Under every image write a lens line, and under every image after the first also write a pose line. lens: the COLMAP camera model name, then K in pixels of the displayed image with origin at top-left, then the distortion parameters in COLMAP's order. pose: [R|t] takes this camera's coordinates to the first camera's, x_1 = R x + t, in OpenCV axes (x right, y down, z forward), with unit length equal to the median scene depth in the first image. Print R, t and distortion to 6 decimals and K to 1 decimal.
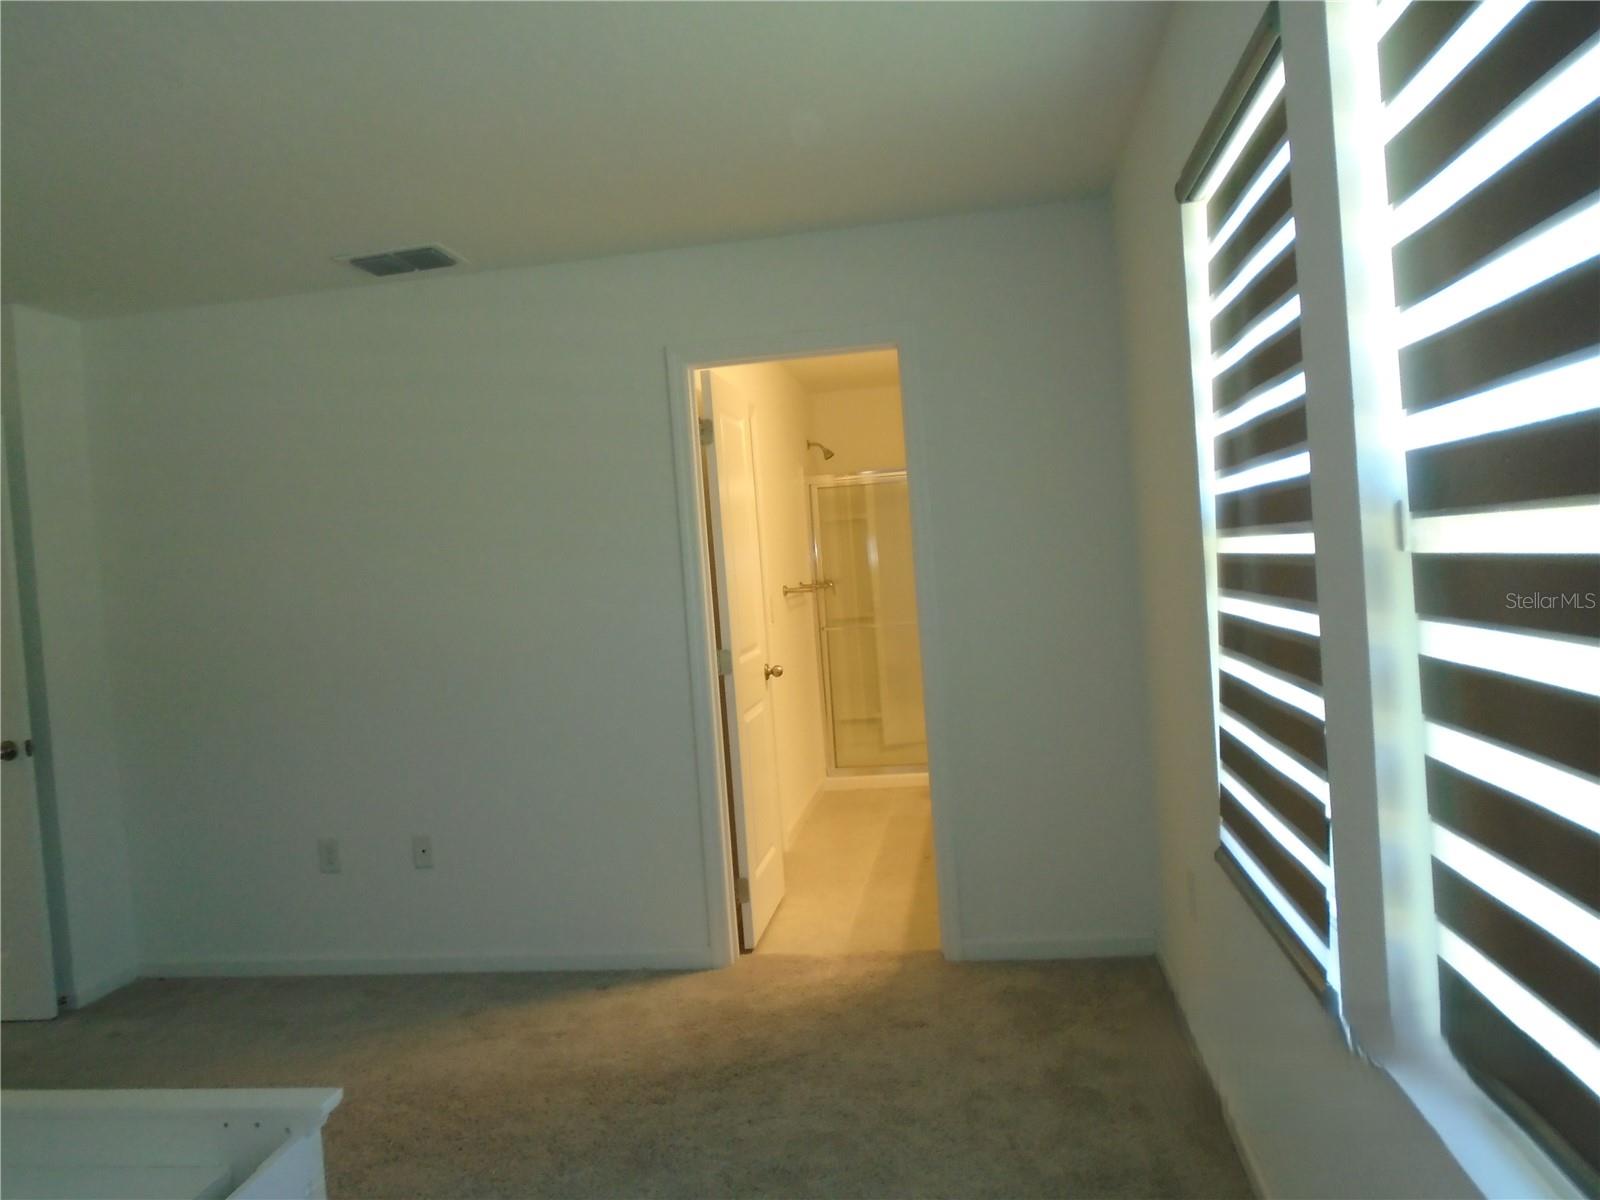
lens RADIAL K [[1217.2, 0, 800.0], [0, 1217.2, 600.0], [0, 0, 1]] dist [-0.008841, 0.003004]
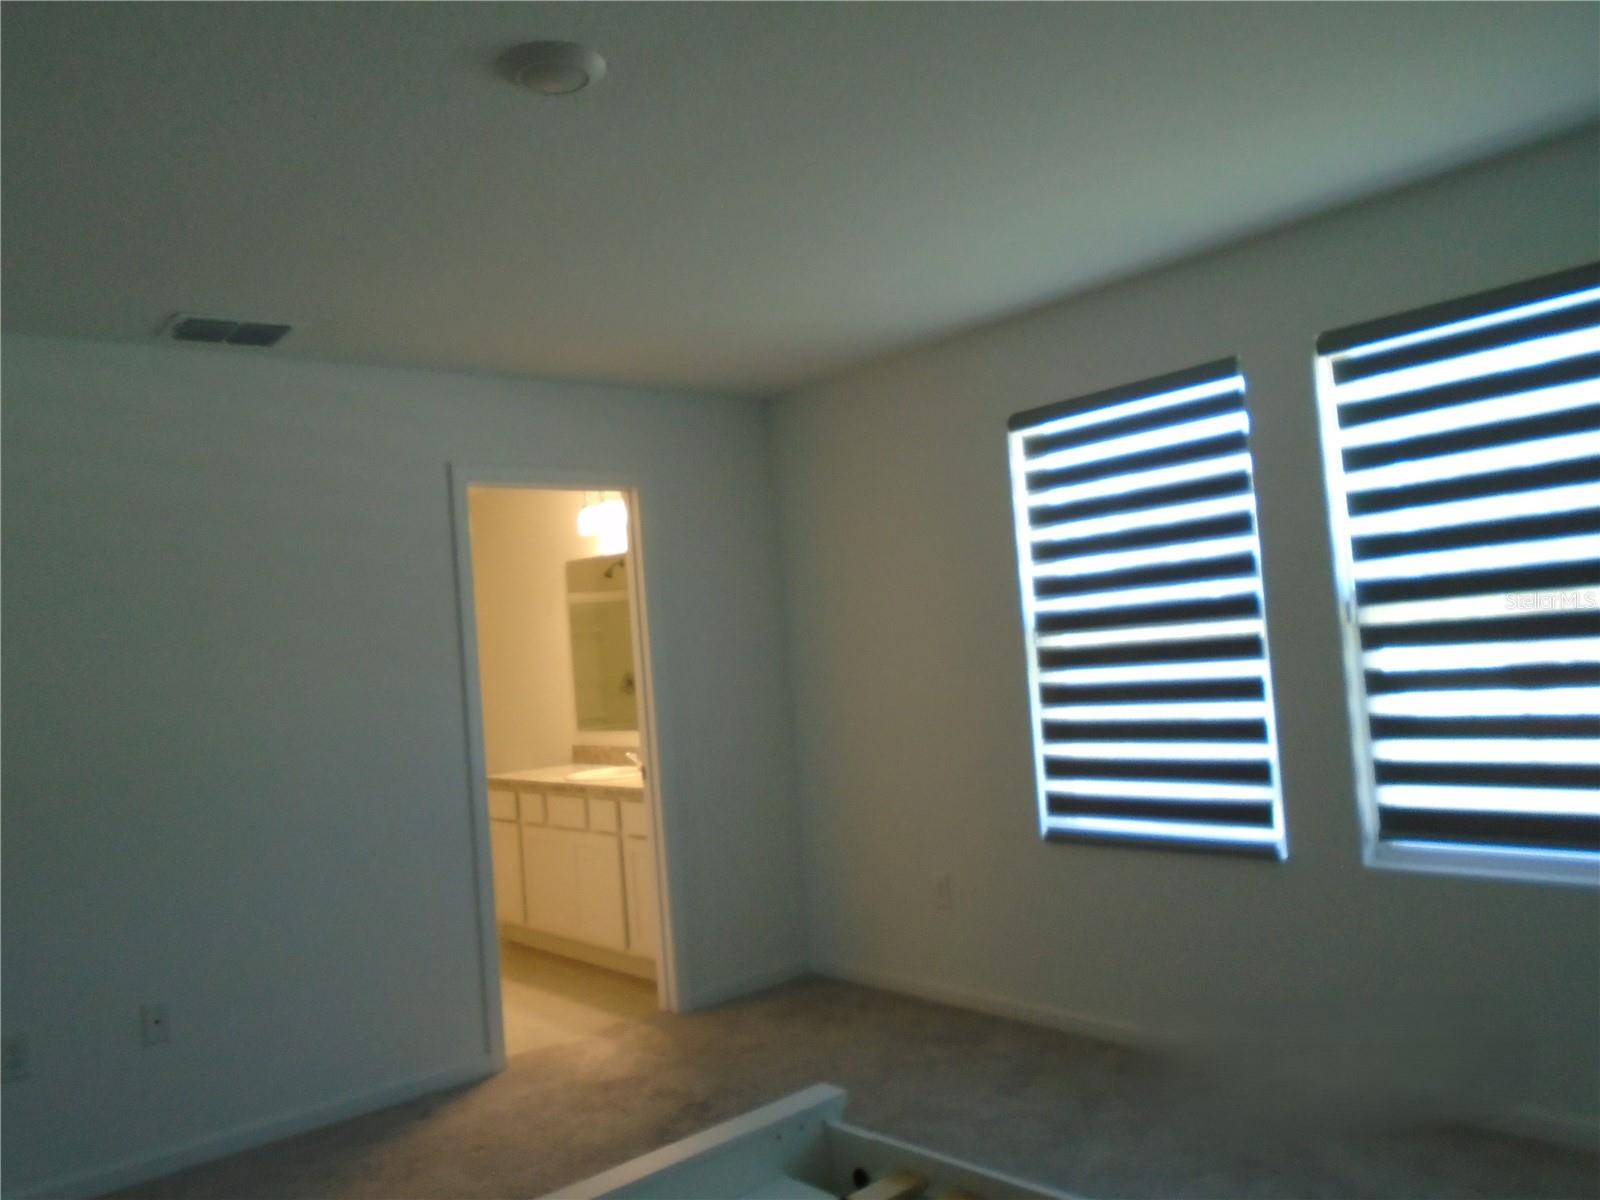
lens RADIAL K [[1217.2, 0, 800.0], [0, 1217.2, 600.0], [0, 0, 1]] dist [-0.008841, 0.003004]
pose [[0.653547, 0.052720, 0.755048, -0.708501], [0.056432, 0.991401, -0.118069, 0.048606], [-0.754779, 0.119772, 0.644952, 0.120231]]
